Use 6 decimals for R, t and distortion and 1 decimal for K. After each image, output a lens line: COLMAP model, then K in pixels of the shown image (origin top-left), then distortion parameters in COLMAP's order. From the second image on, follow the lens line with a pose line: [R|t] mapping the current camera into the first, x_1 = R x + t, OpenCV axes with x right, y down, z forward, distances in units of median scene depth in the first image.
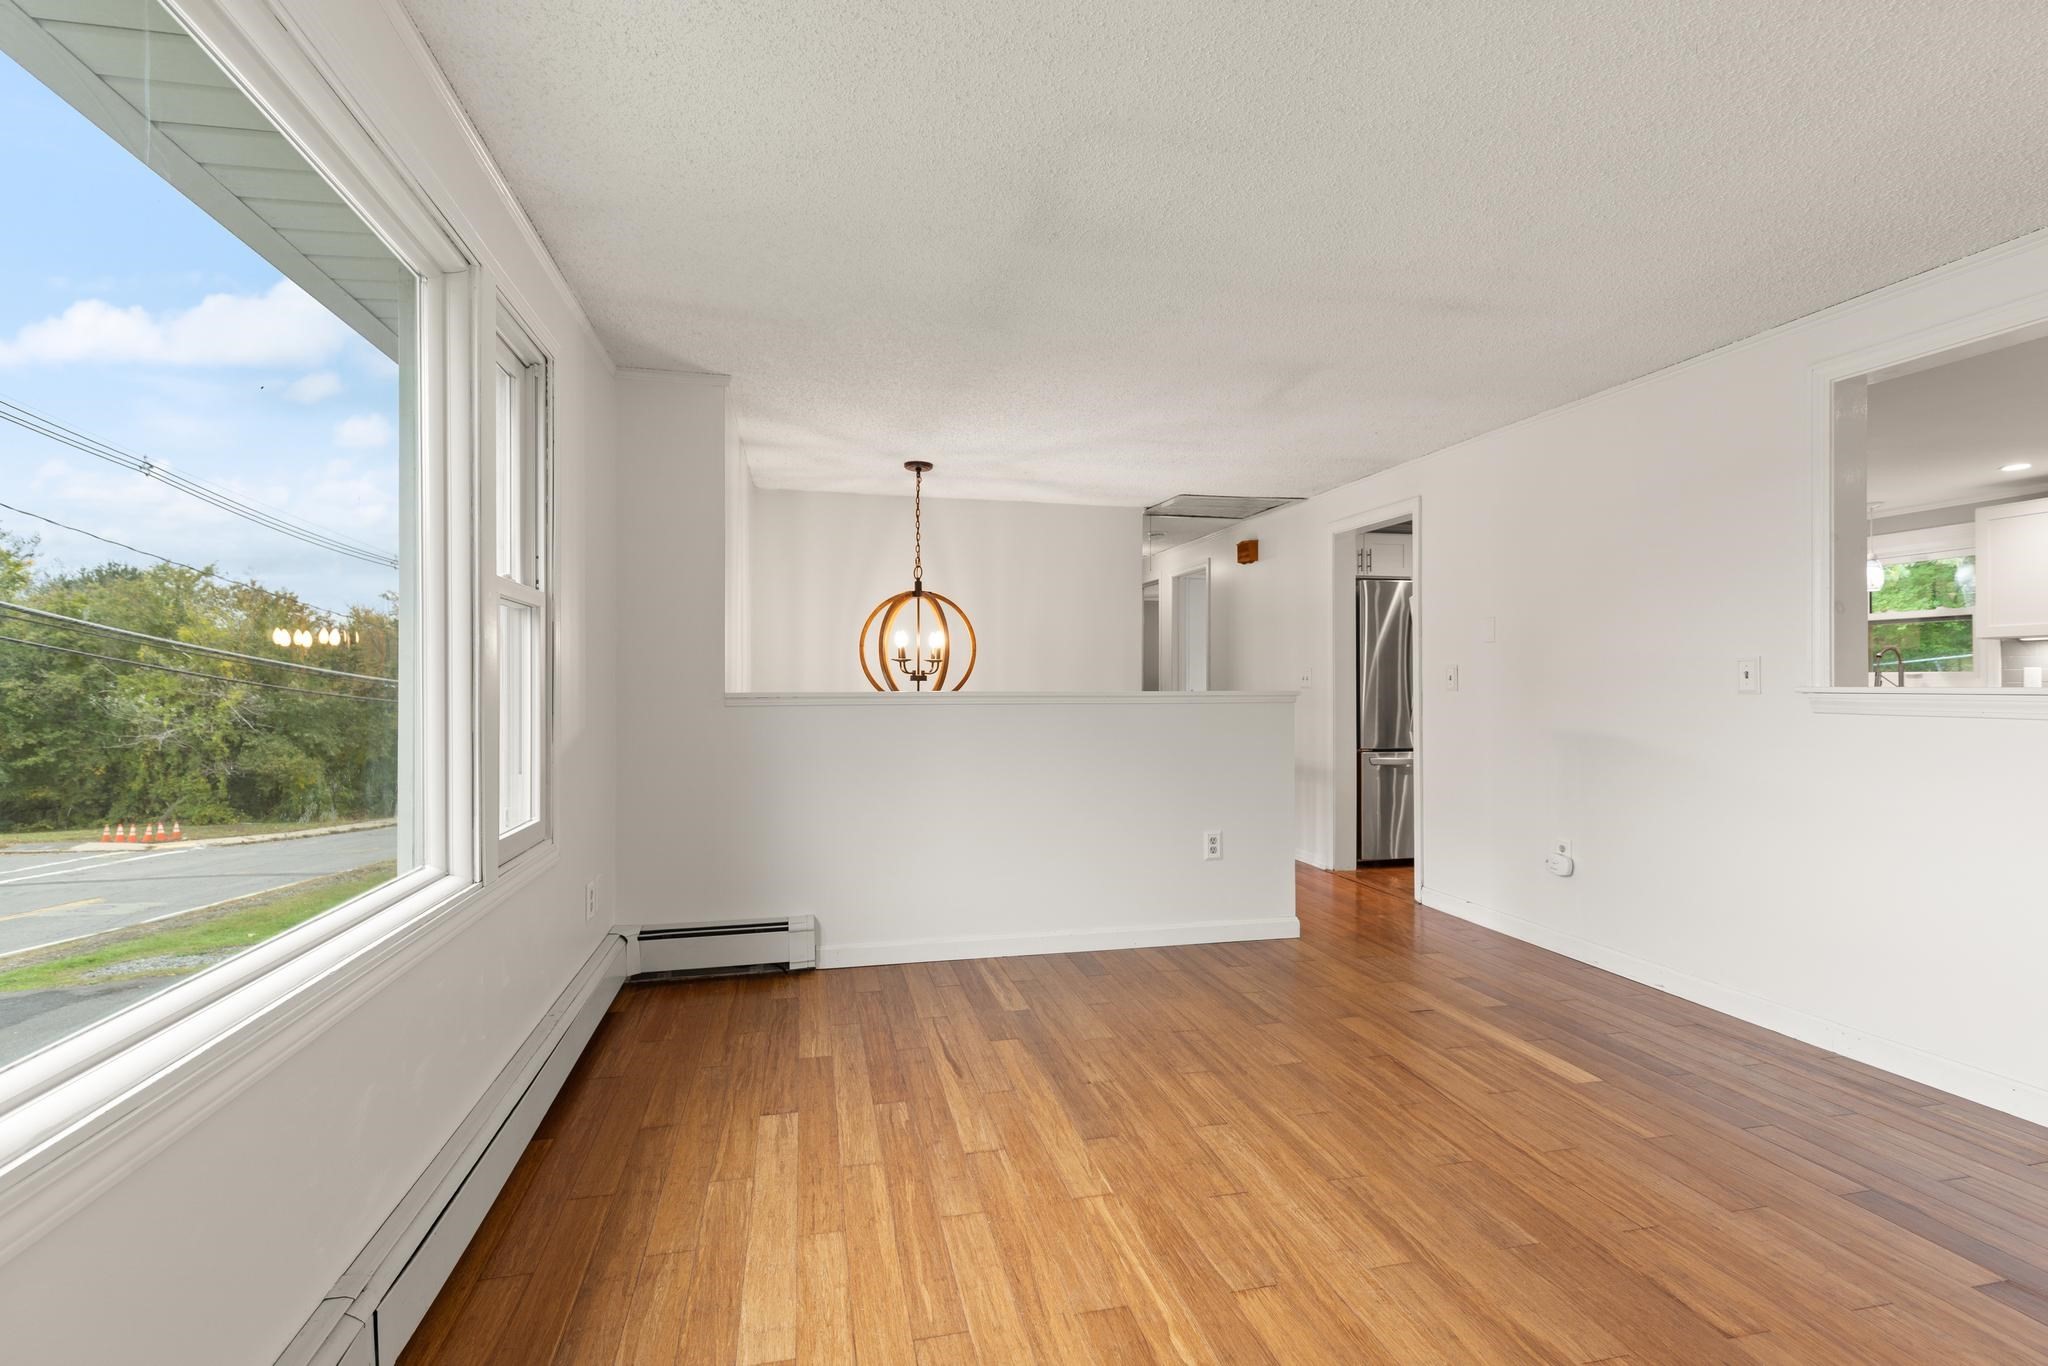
lens RADIAL K [[963.8, 0, 1032.9], [0, 963.8, 677.9], [0, 0, 1]] dist [0.008705, -0.000744]
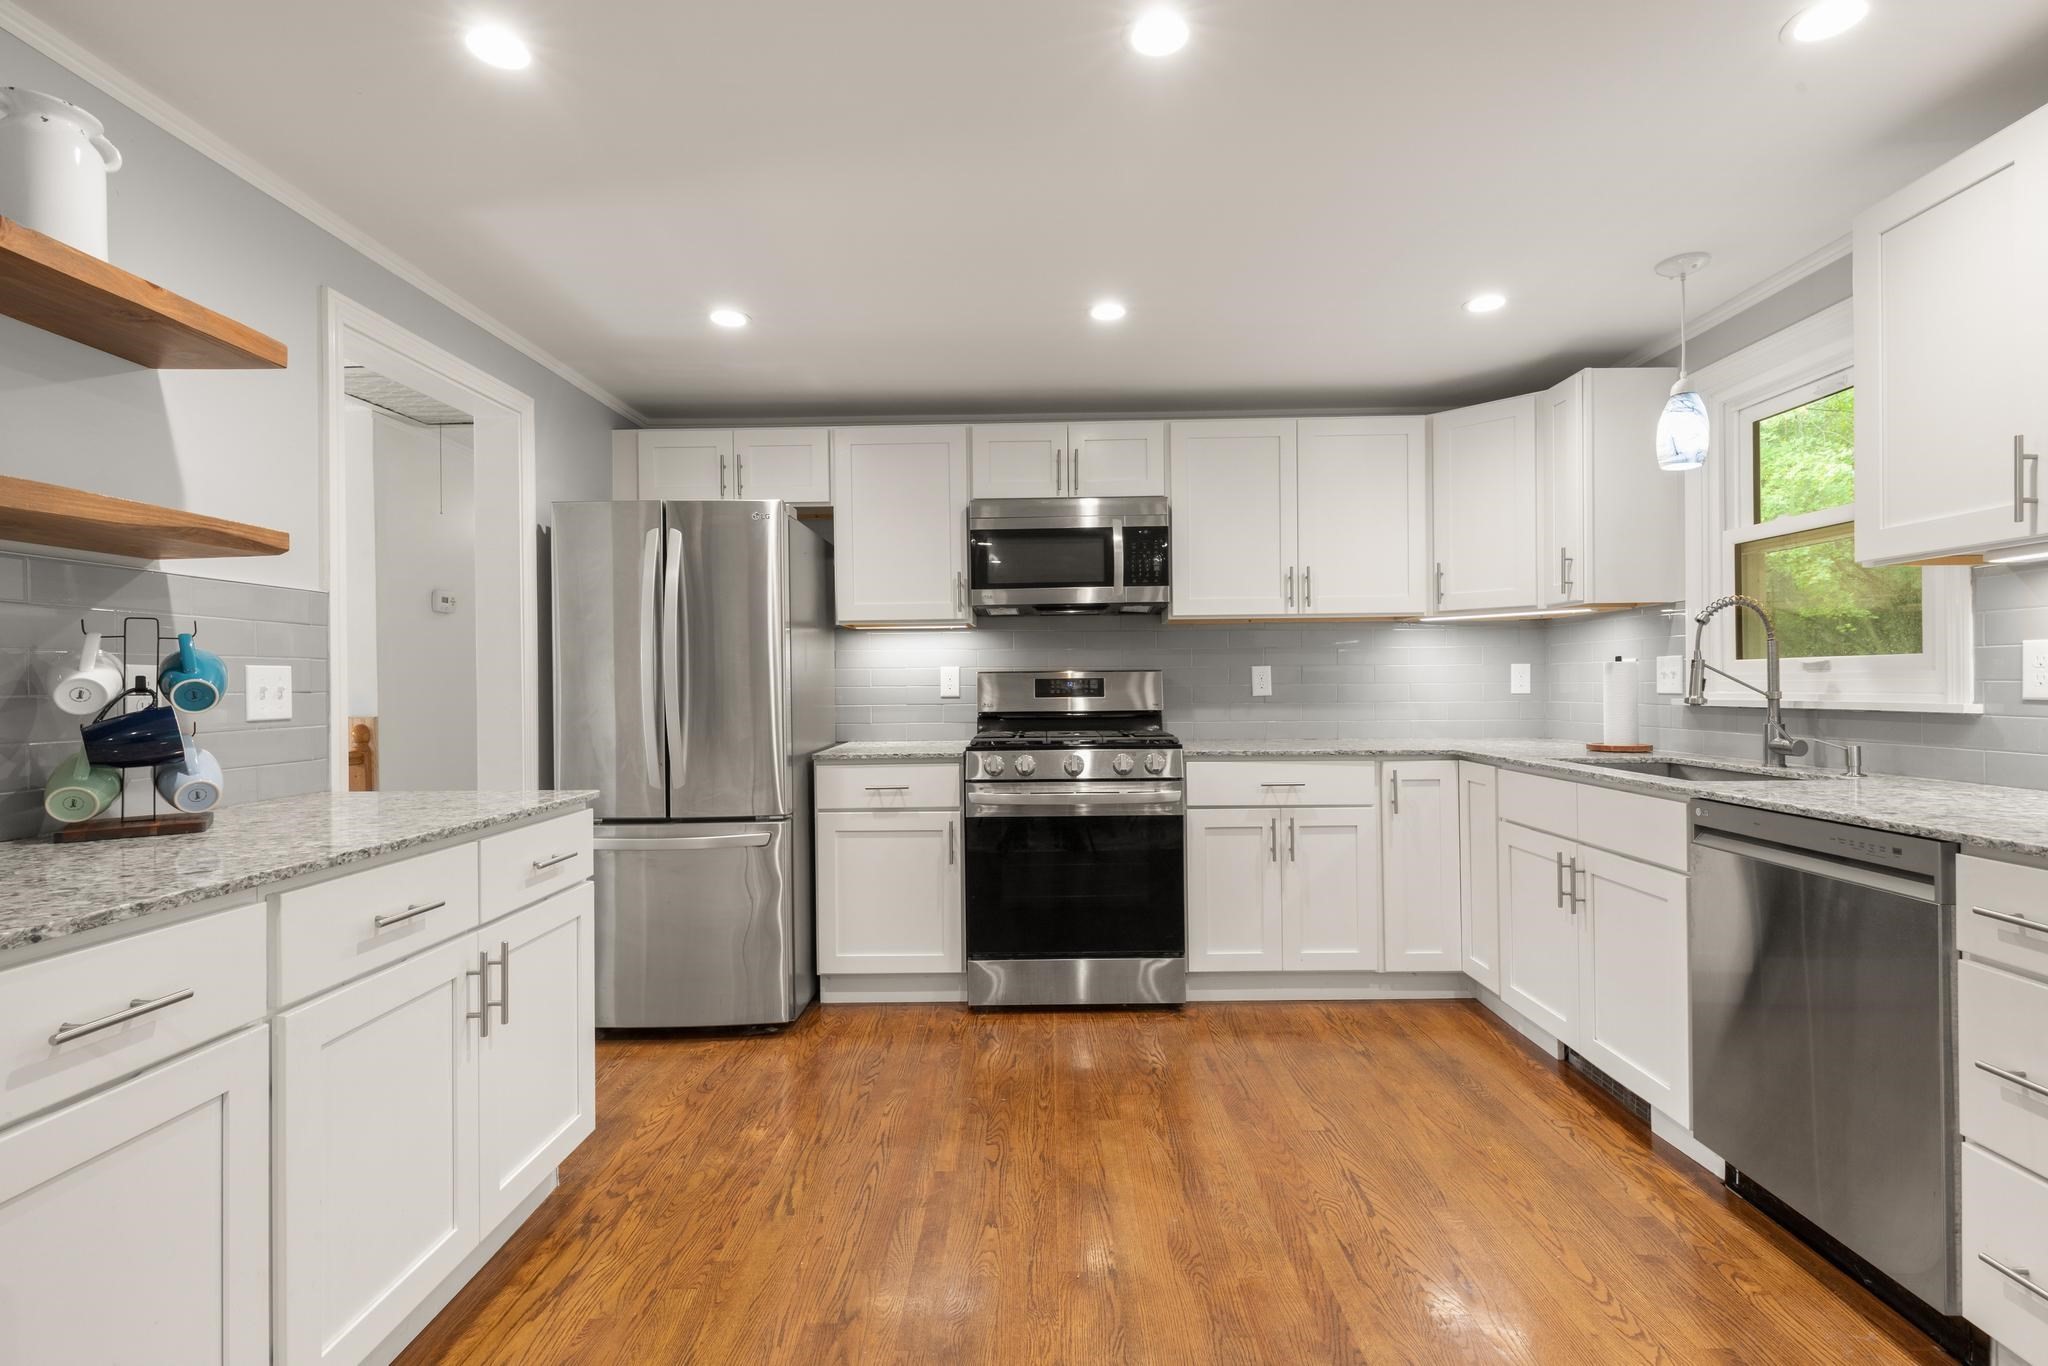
lens RADIAL K [[962.5, 0, 1038.6], [0, 962.5, 686.0], [0, 0, 1]] dist [0.006928, -0.001020]
pose [[0.968928, -0.009570, -0.247158, 0.729323], [0.011511, 0.999913, 0.006410, 0.000308], [0.247075, -0.009056, 0.968954, 0.542472]]
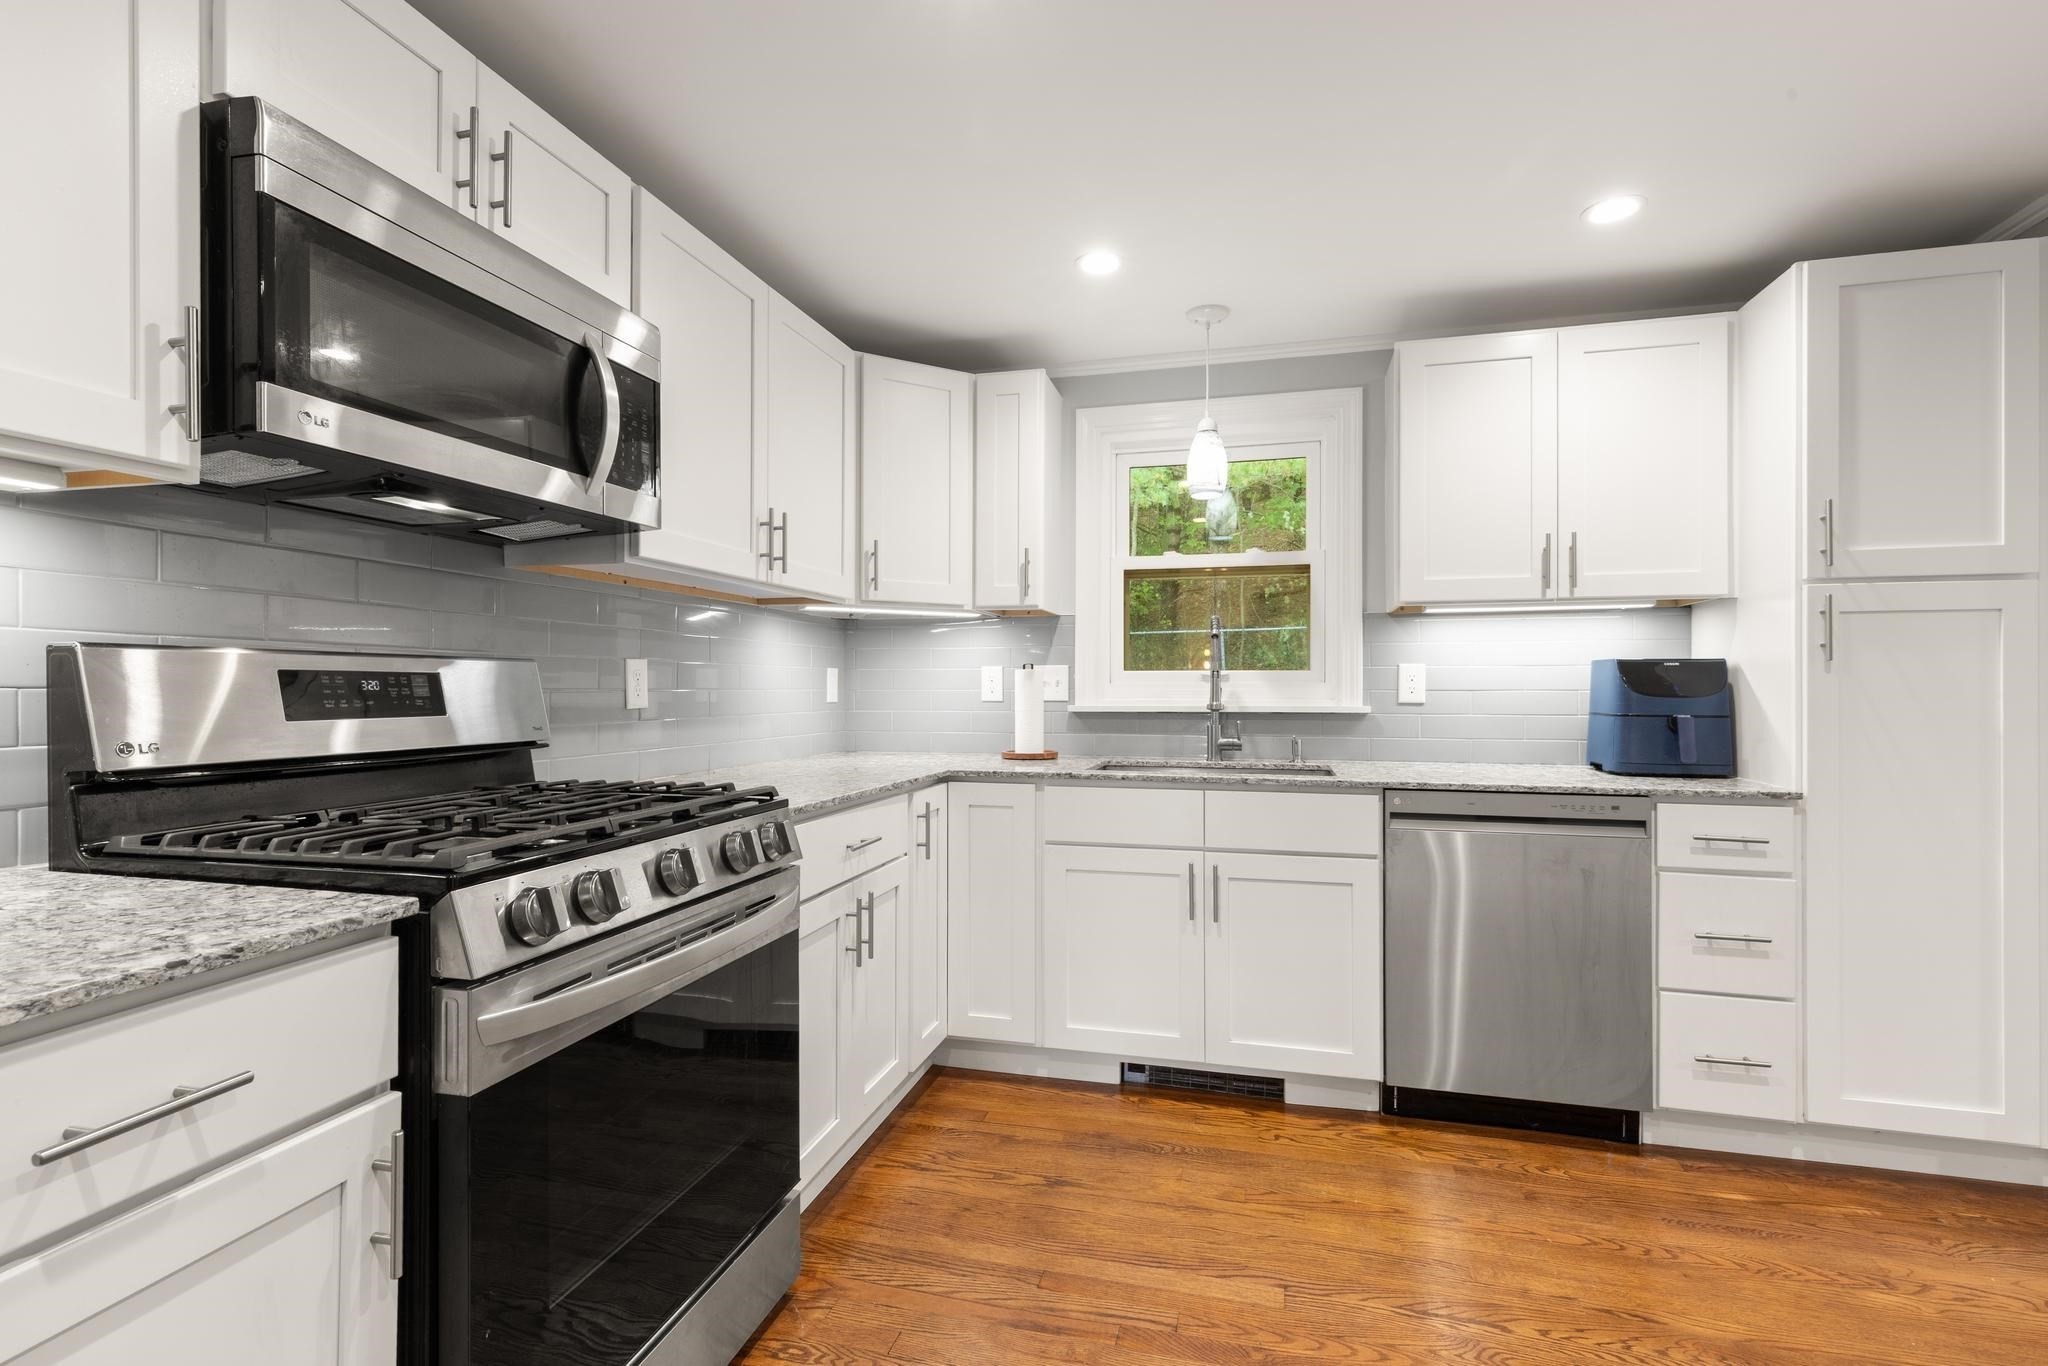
lens RADIAL K [[935.2, 0, 1031.0], [0, 935.2, 684.6], [0, 0, 1]] dist [0.005529, -0.001173]
pose [[0.469716, 0.001814, 0.882816, 0.441203], [-0.004785, 0.999988, 0.000491, 0.002178], [-0.882804, -0.004455, 0.469720, 0.904284]]
